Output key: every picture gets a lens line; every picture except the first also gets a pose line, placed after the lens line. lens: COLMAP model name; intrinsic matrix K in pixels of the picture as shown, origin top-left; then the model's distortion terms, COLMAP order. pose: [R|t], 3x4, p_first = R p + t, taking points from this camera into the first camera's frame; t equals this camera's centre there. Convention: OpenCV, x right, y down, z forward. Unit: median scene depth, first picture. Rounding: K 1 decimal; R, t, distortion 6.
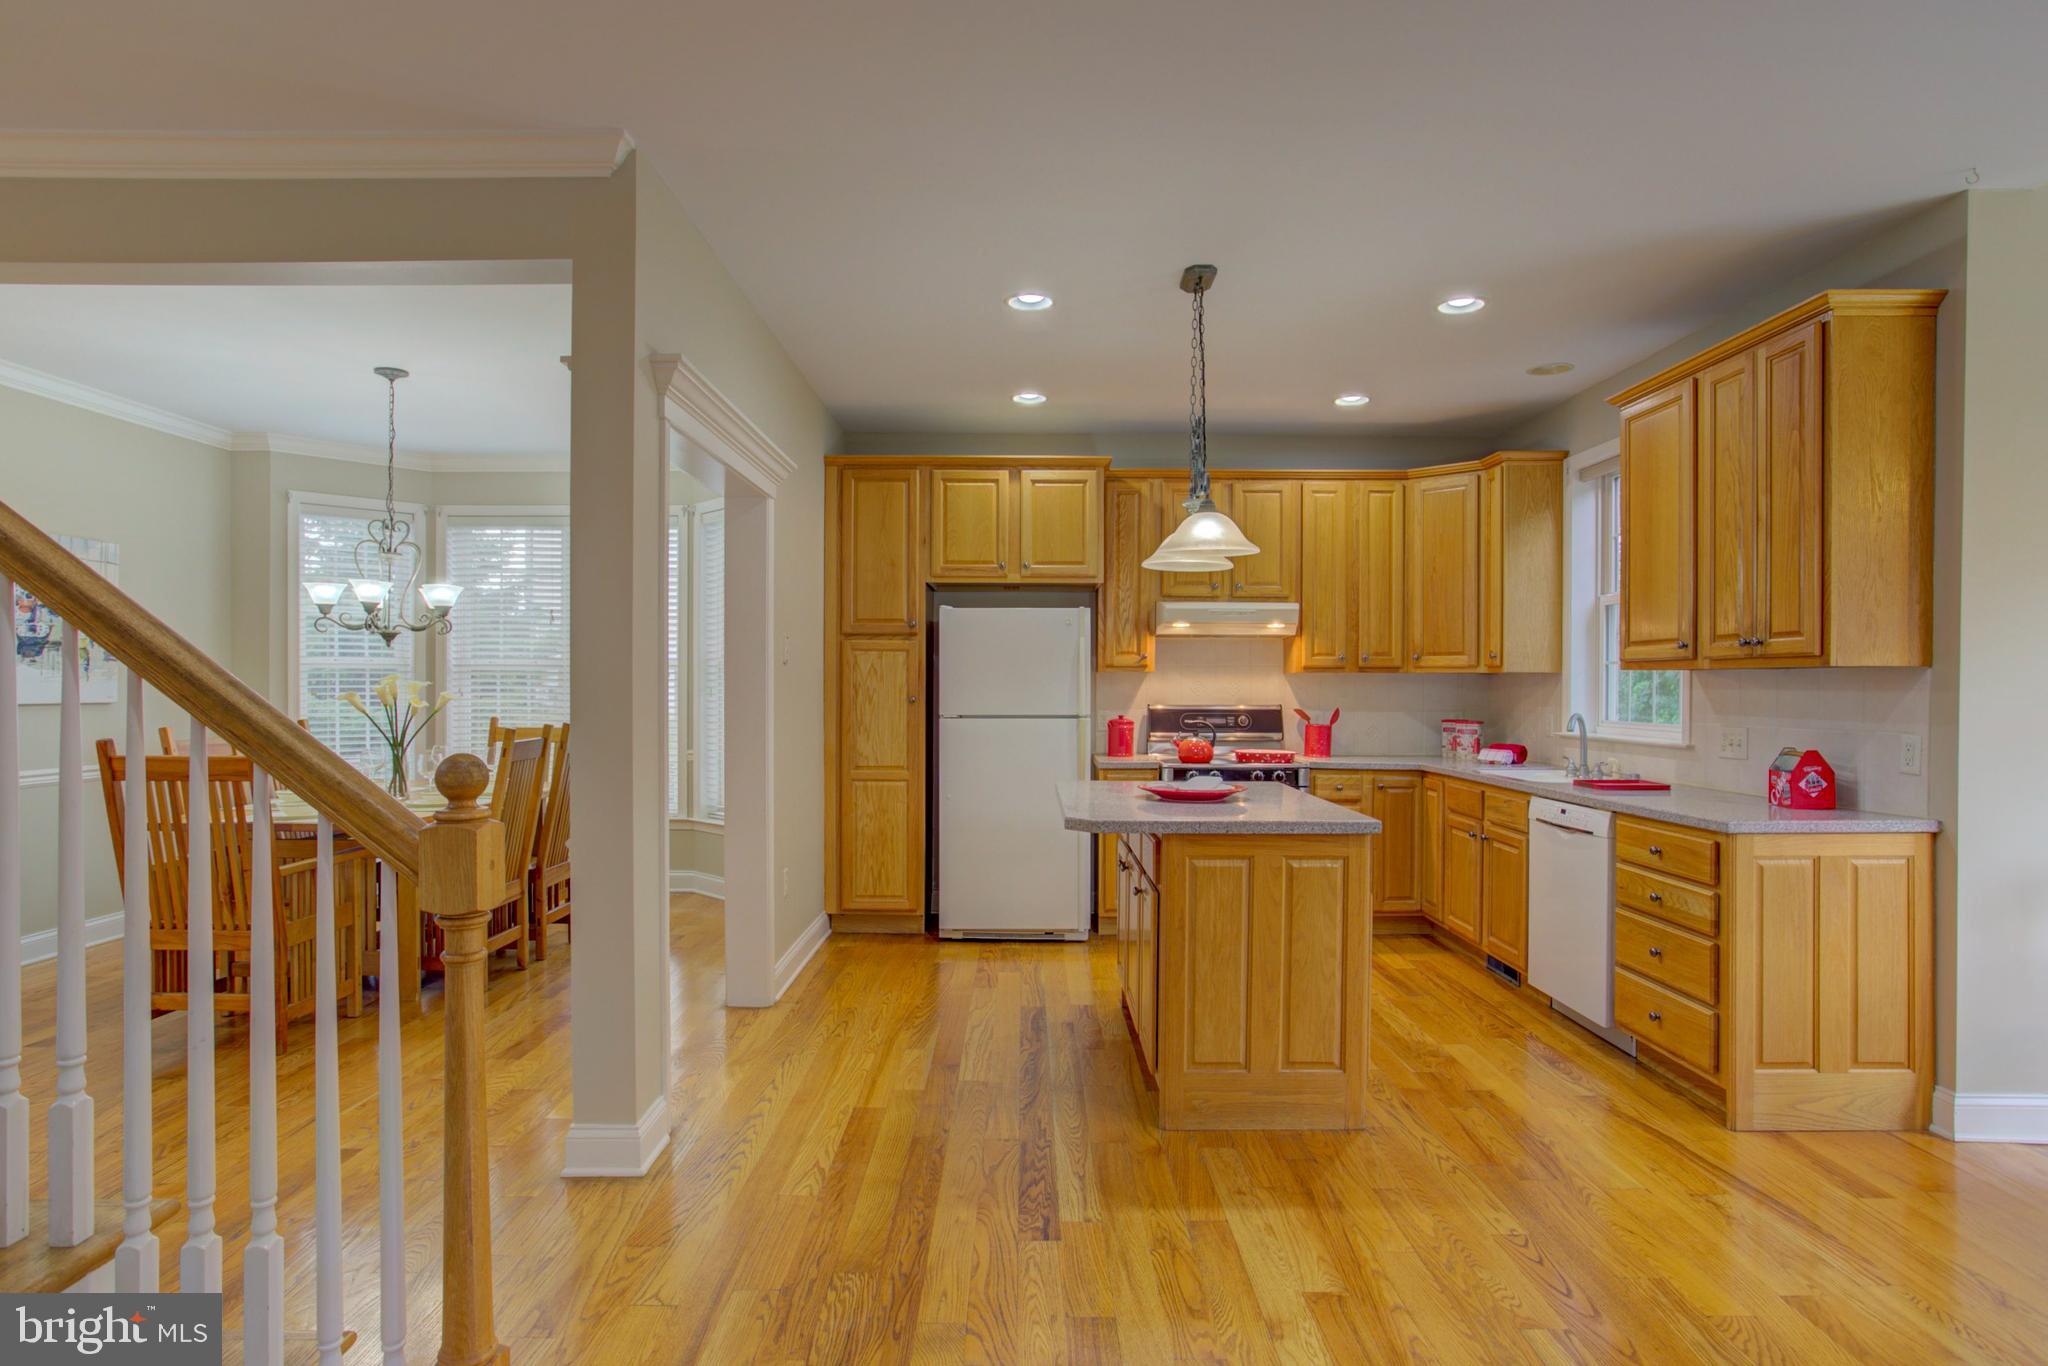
lens RADIAL K [[1090.5, 0, 1021.0], [0, 1090.5, 695.2], [0, 0, 1]] dist [-0.054032, 0.038065]
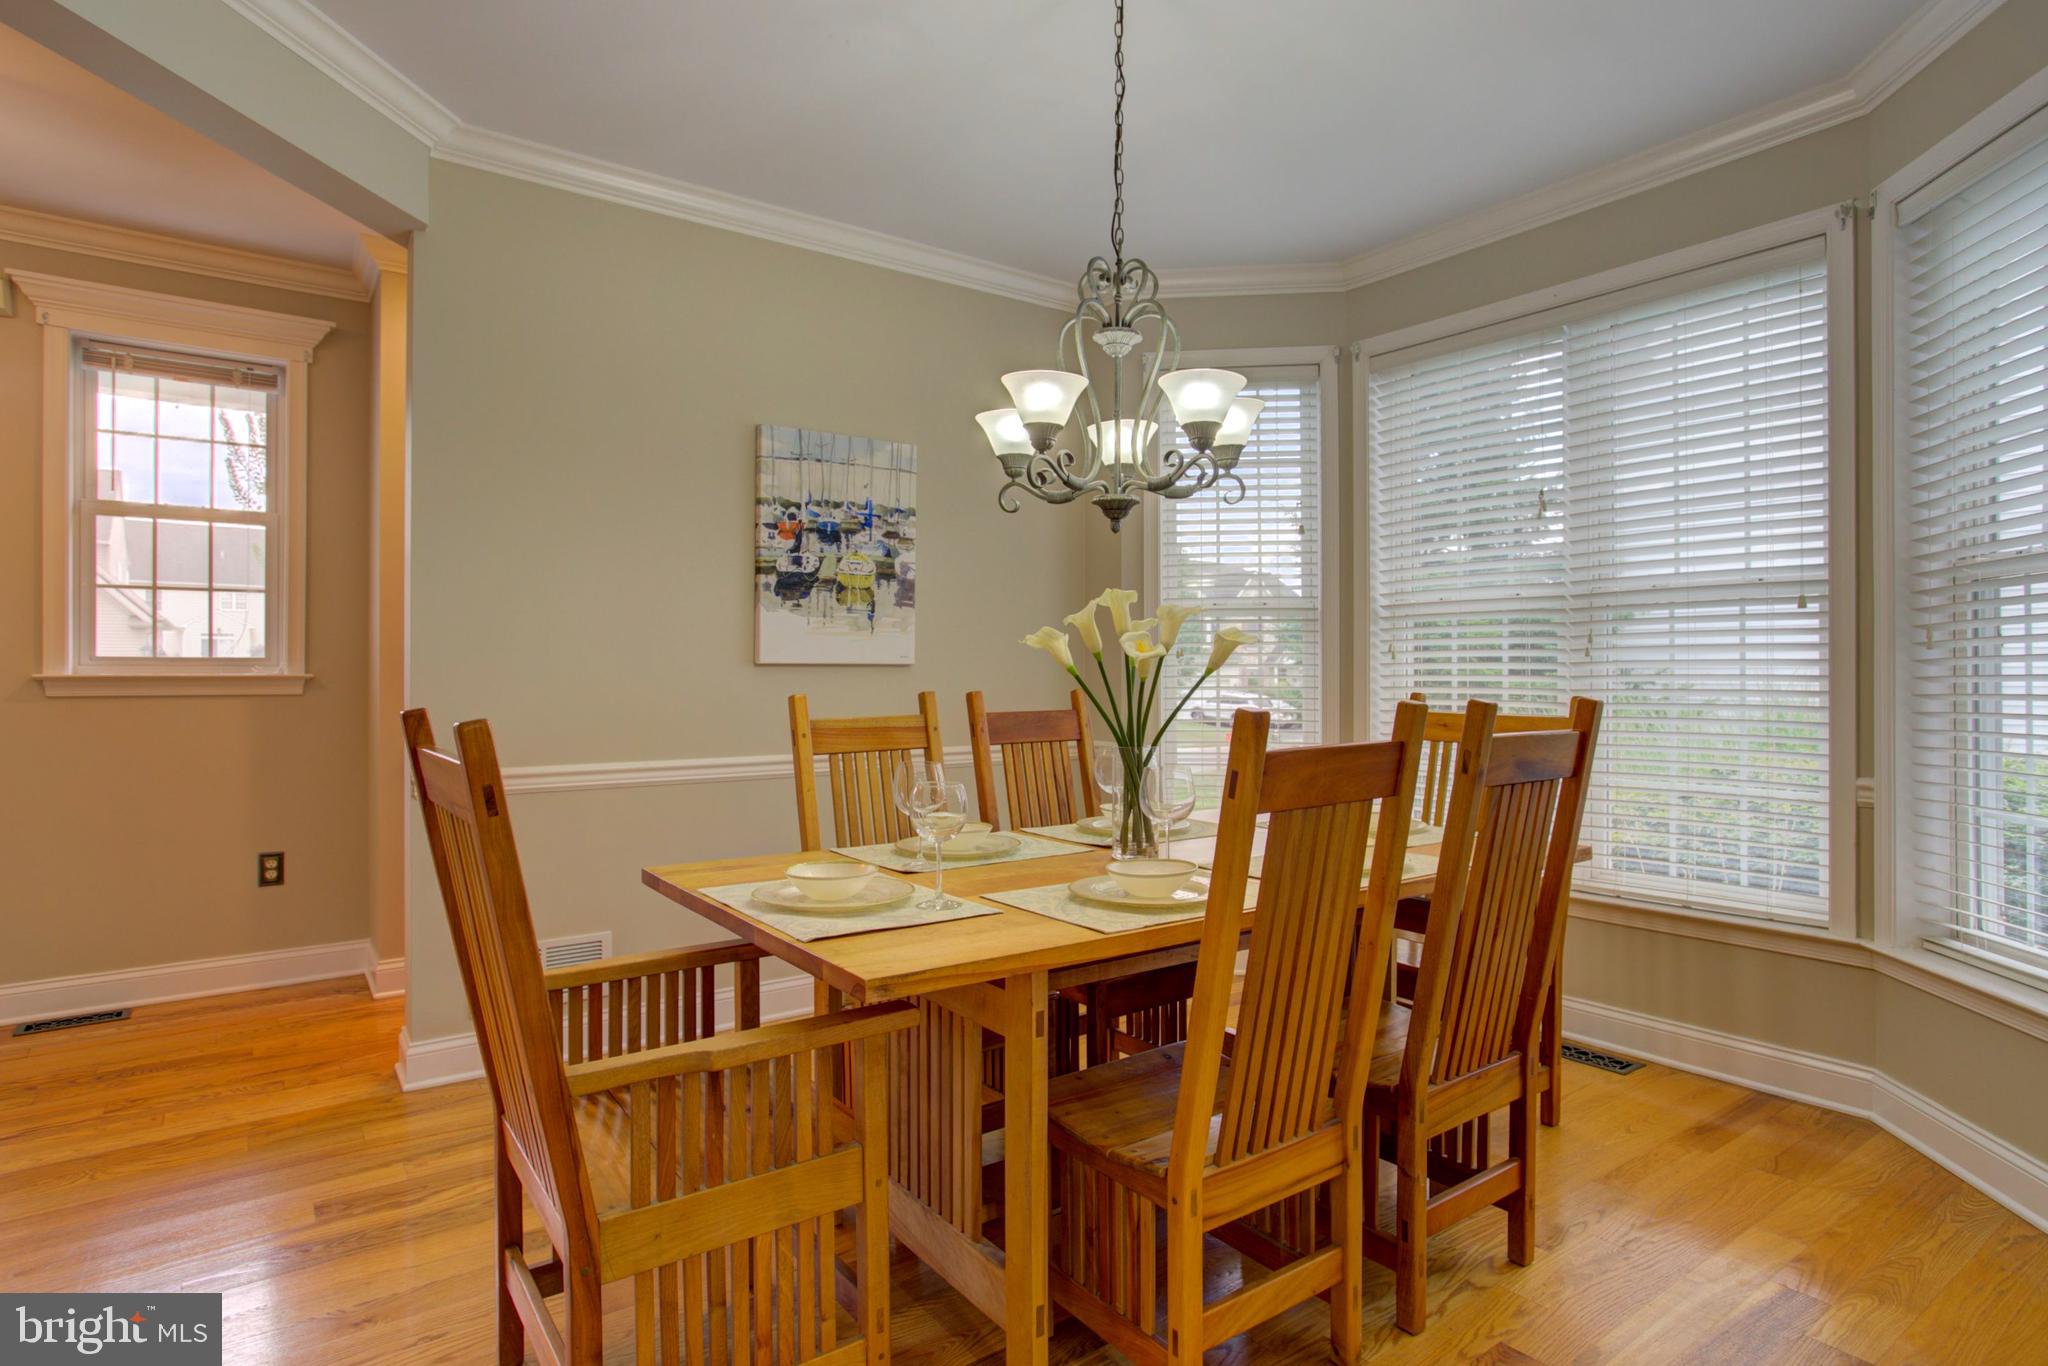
lens RADIAL K [[1089.7, 0, 1032.0], [0, 1089.7, 672.5], [0, 0, 1]] dist [-0.042245, 0.026867]
pose [[0.596808, -0.005503, -0.802365, -0.227509], [-0.004243, 0.999941, -0.010014, 0.021319], [0.802373, 0.009381, 0.596749, 0.685301]]
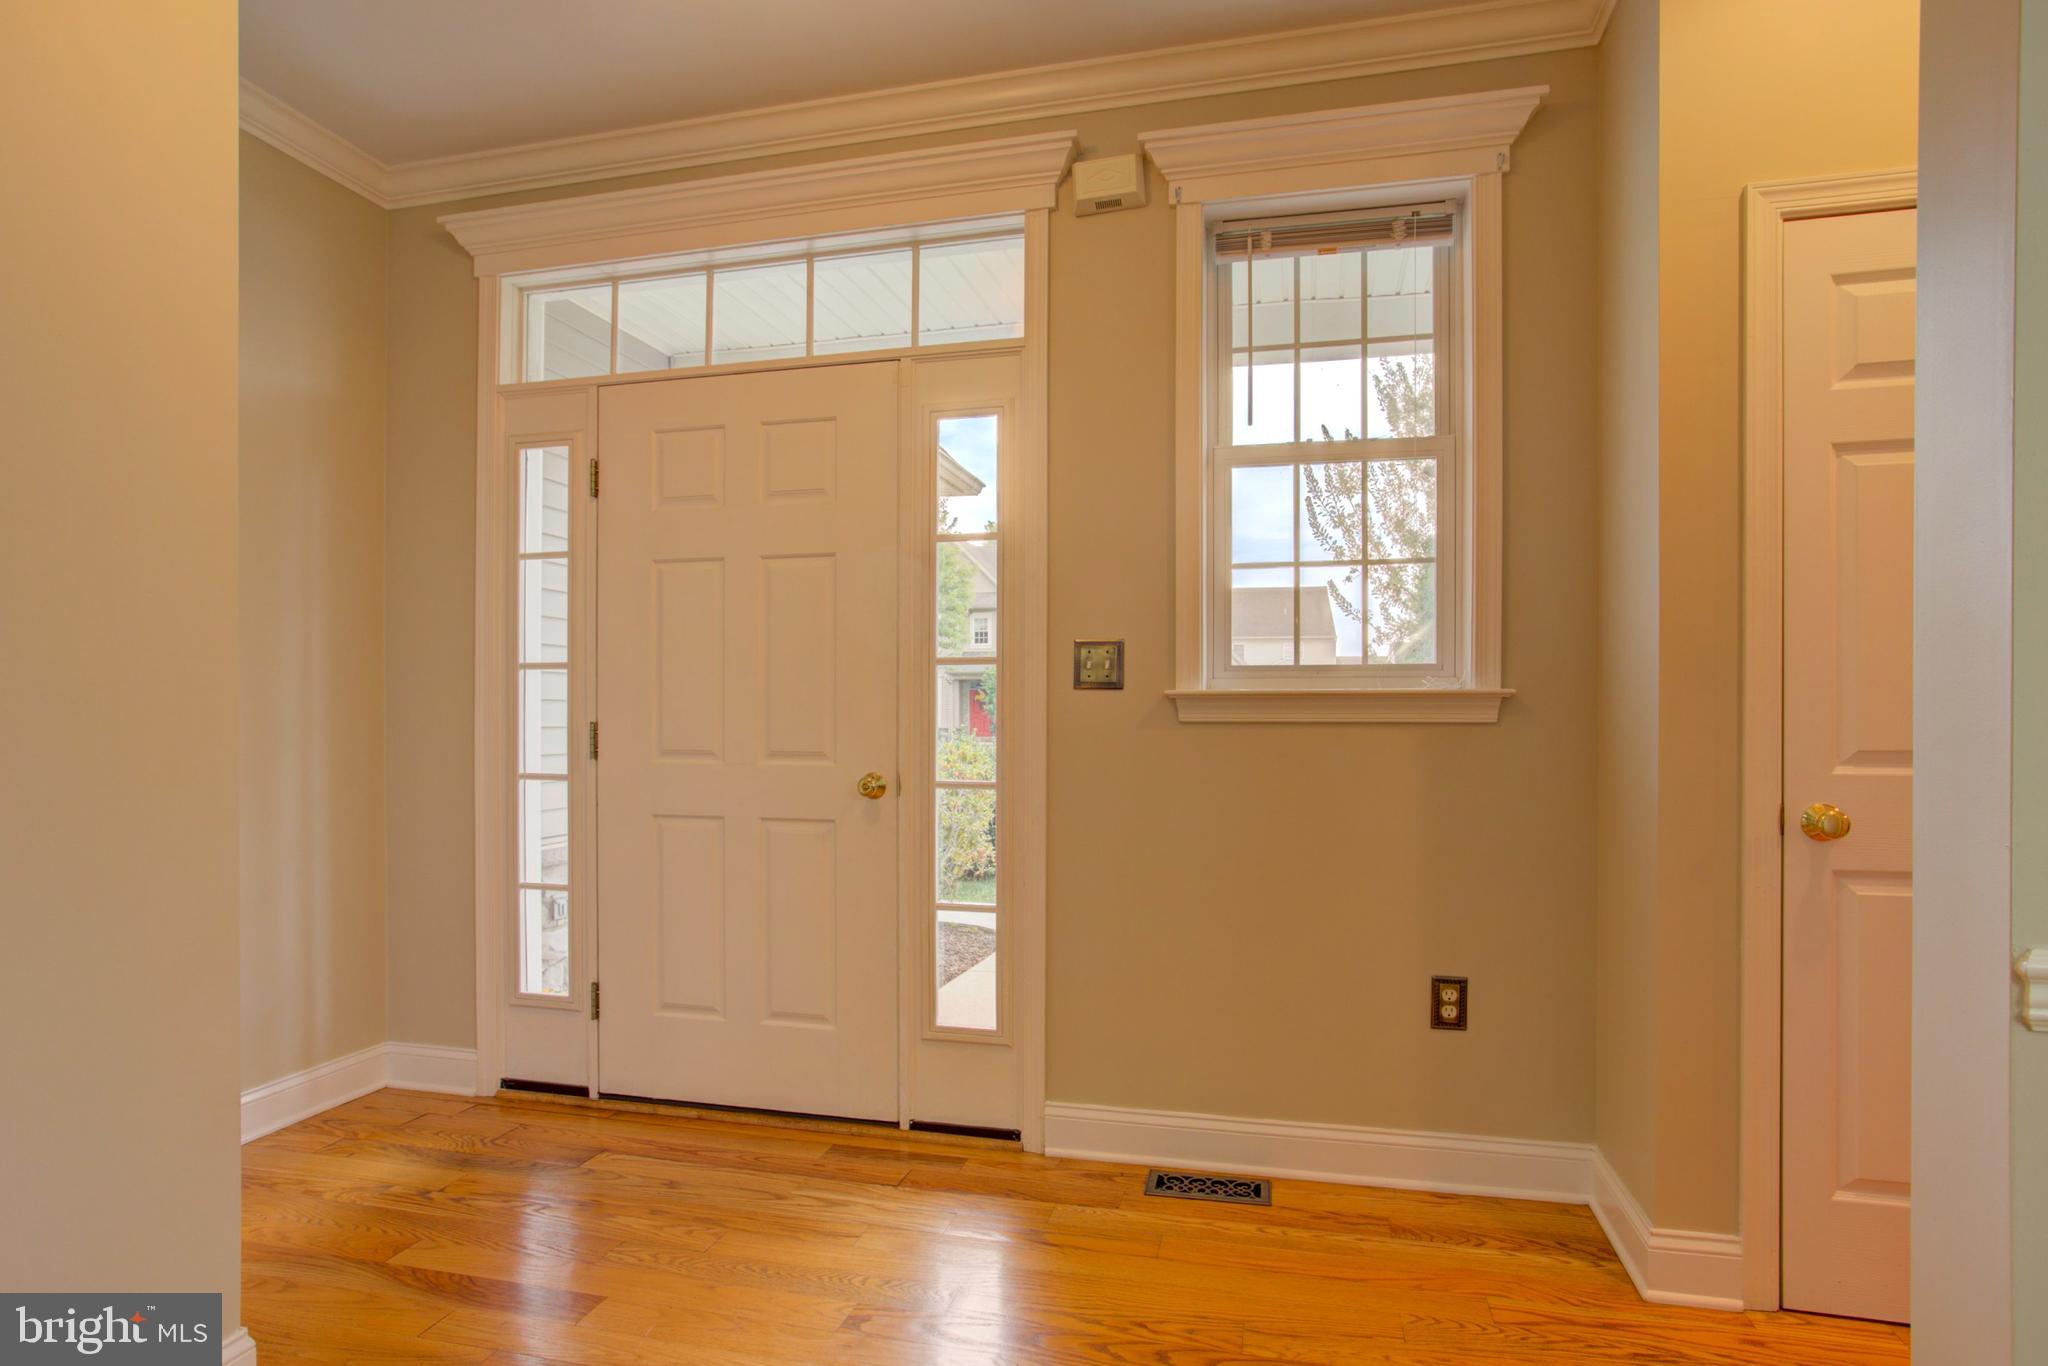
lens RADIAL K [[1080.9, 0, 1021.3], [0, 1080.9, 717.0], [0, 0, 1]] dist [-0.047542, 0.033338]
pose [[-0.241786, -0.002179, -0.970327, -0.694109], [-0.010563, 0.999944, 0.000386, 0.031974], [0.970272, 0.010343, -0.241796, 0.633769]]
